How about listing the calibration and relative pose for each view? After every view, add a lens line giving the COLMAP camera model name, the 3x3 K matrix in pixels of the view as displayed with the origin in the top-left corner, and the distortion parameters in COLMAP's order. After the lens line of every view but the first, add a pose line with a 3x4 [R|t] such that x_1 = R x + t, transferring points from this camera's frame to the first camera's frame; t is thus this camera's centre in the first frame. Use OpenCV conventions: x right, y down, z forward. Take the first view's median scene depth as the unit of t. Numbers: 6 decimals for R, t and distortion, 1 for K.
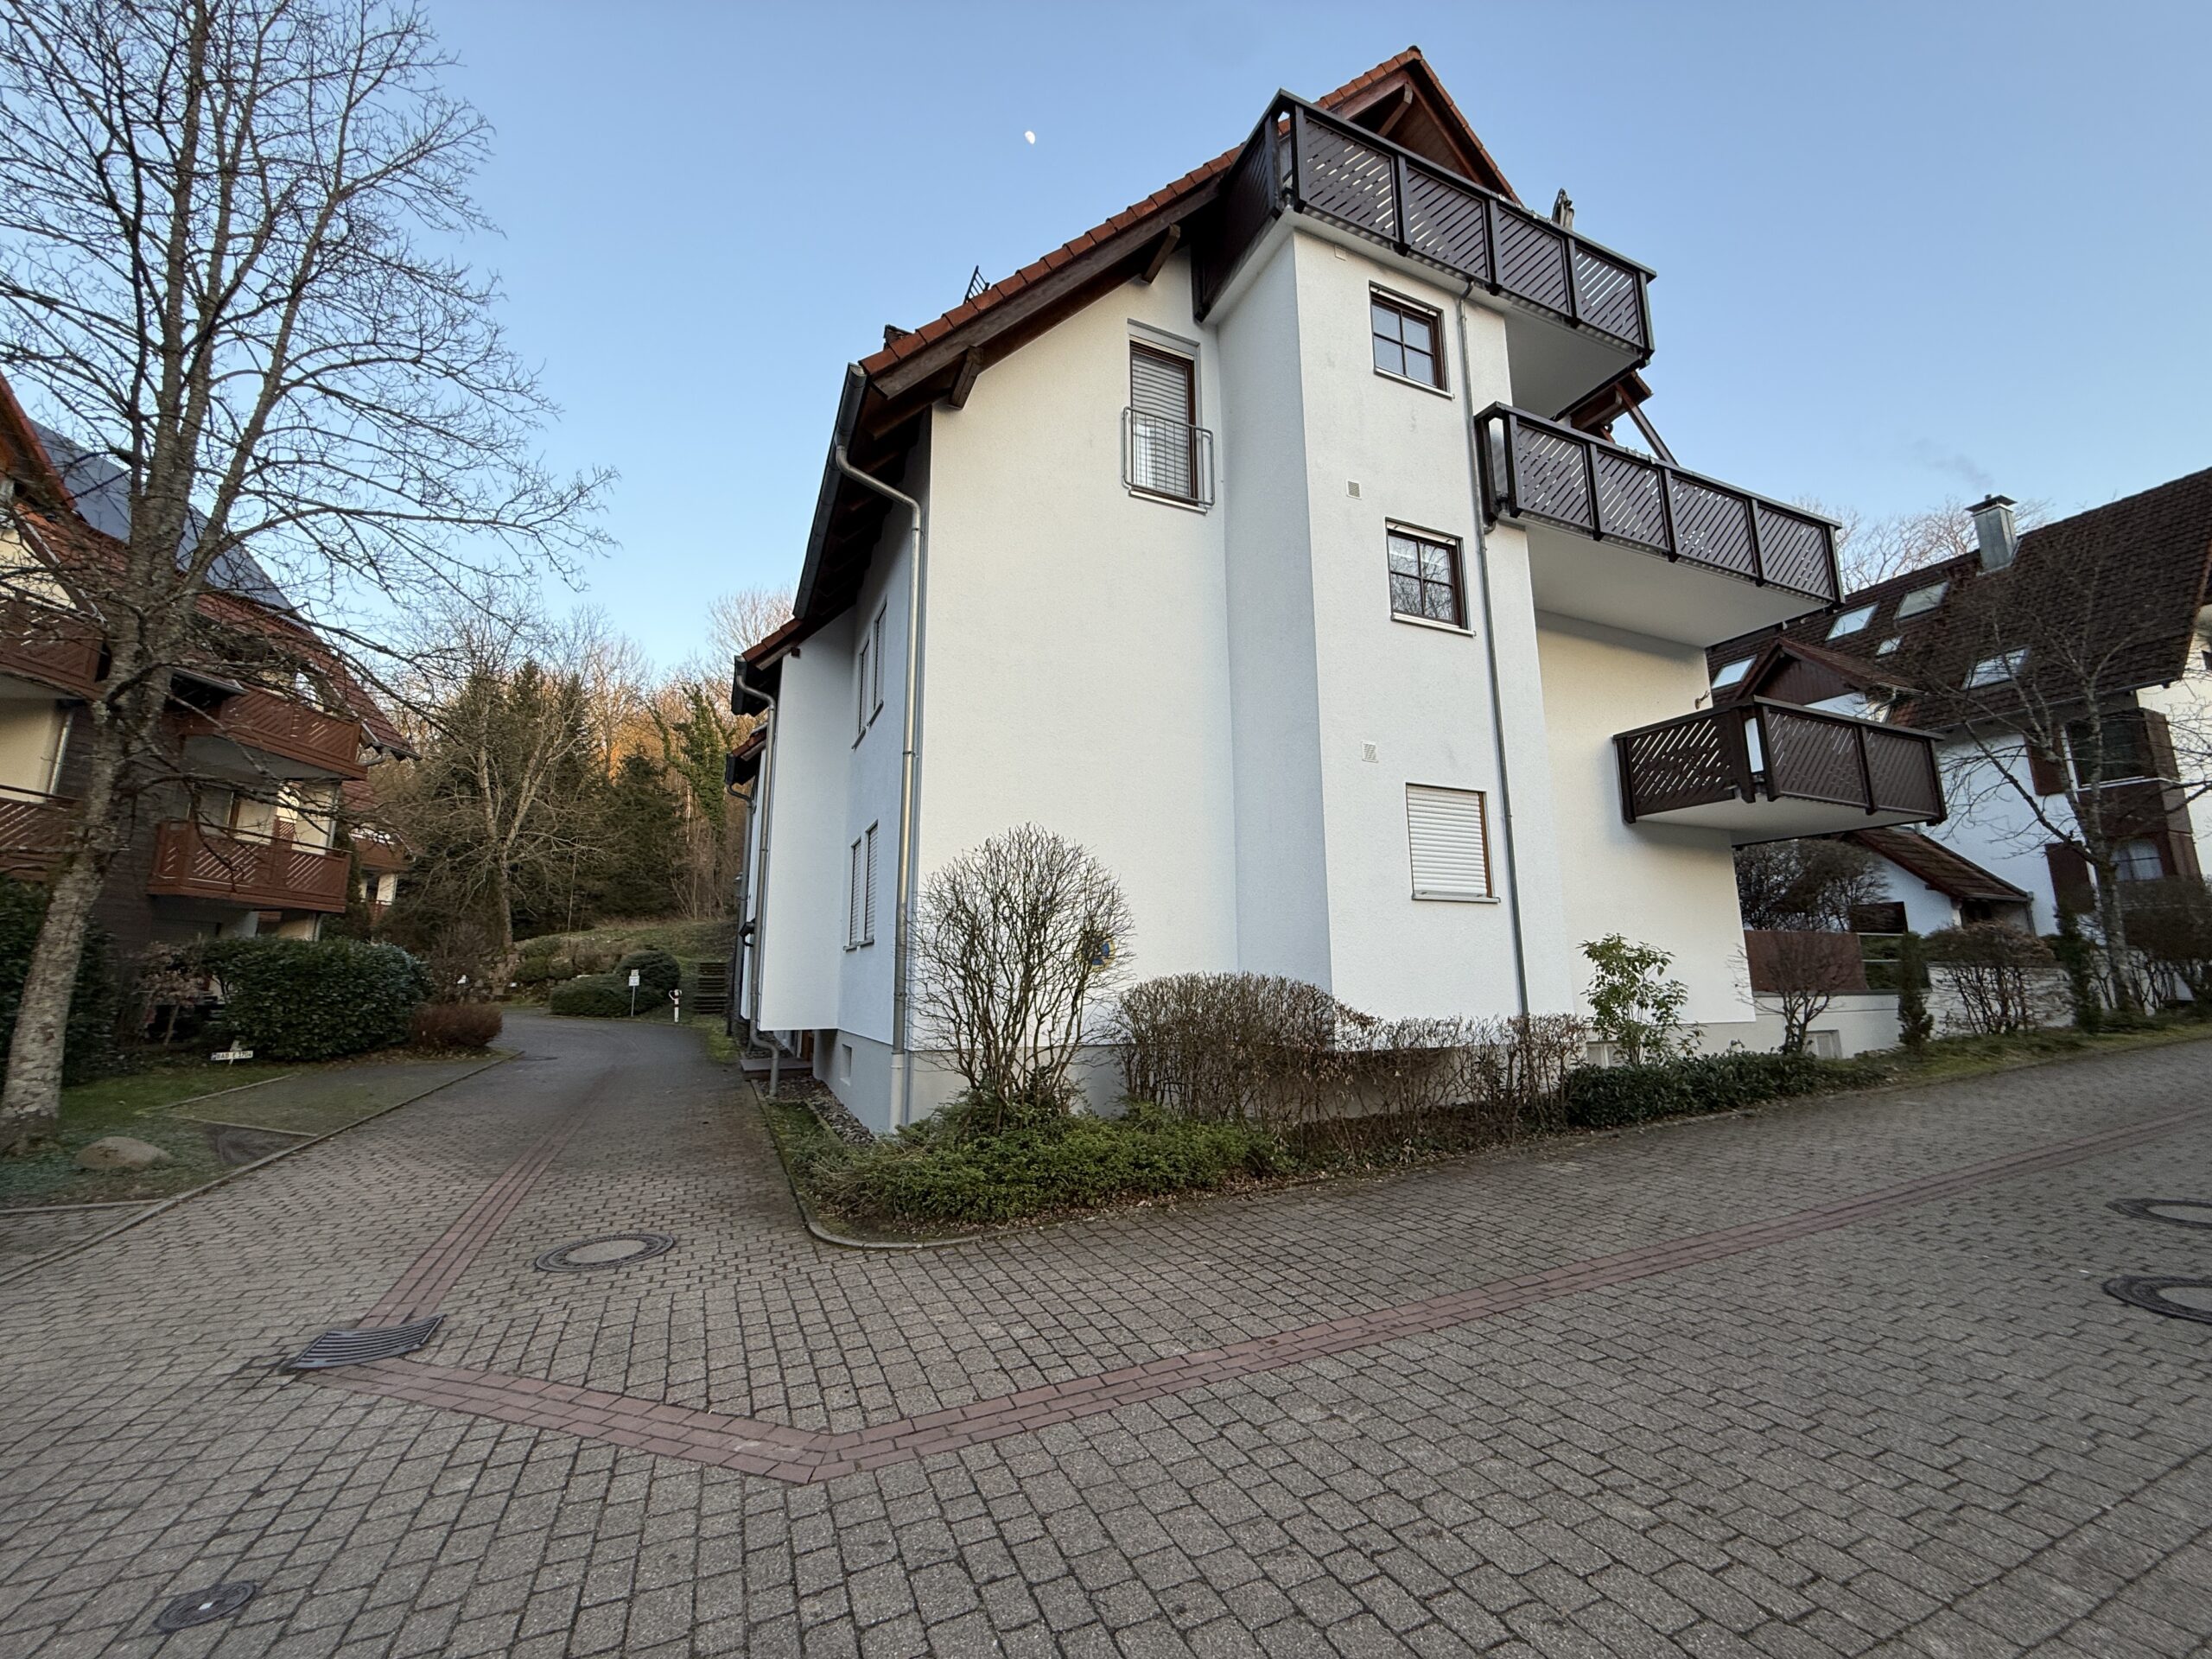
lens RADIAL K [[881.6, 0, 1106.0], [0, 881.6, 829.5], [0, 0, 1]] dist [-0.001481, -0.000366]
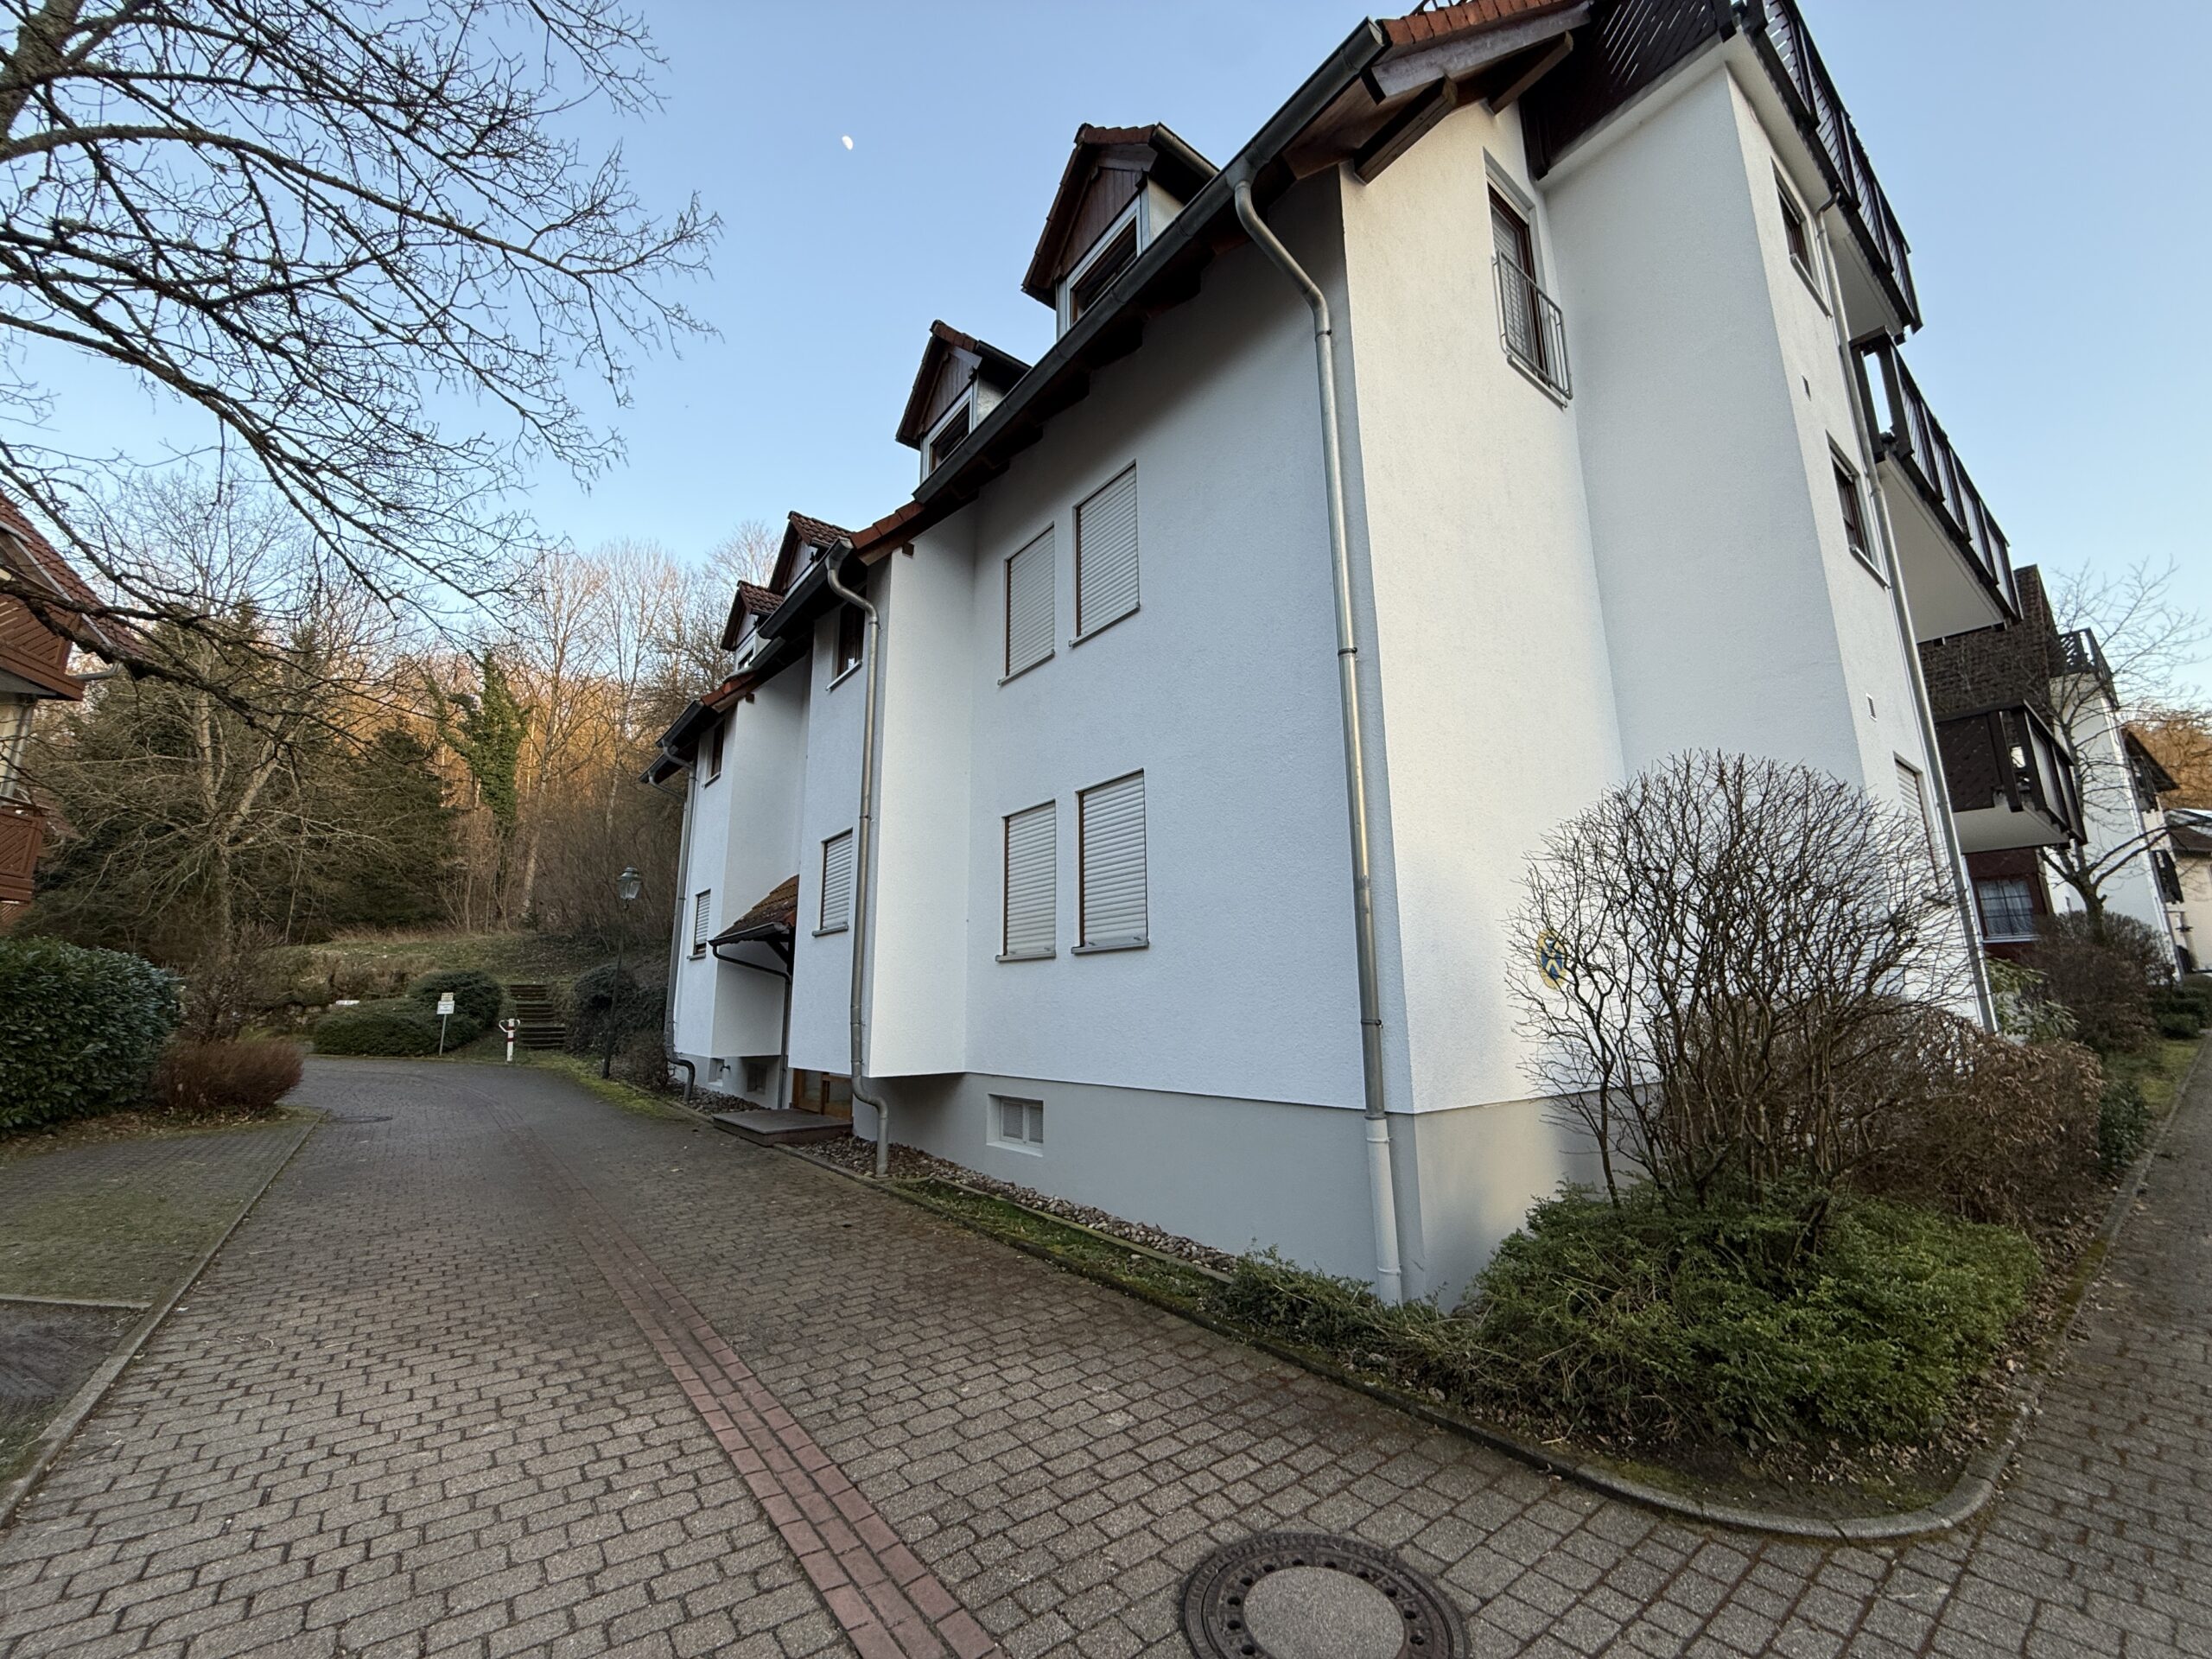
lens RADIAL K [[881.6, 0, 1106.0], [0, 881.6, 829.5], [0, 0, 1]] dist [-0.001481, -0.000366]
pose [[0.971776, 0.045269, 0.231520, -0.278481], [-0.038373, 0.998678, -0.034203, 0.037875], [-0.232762, 0.024353, 0.972229, 0.209097]]
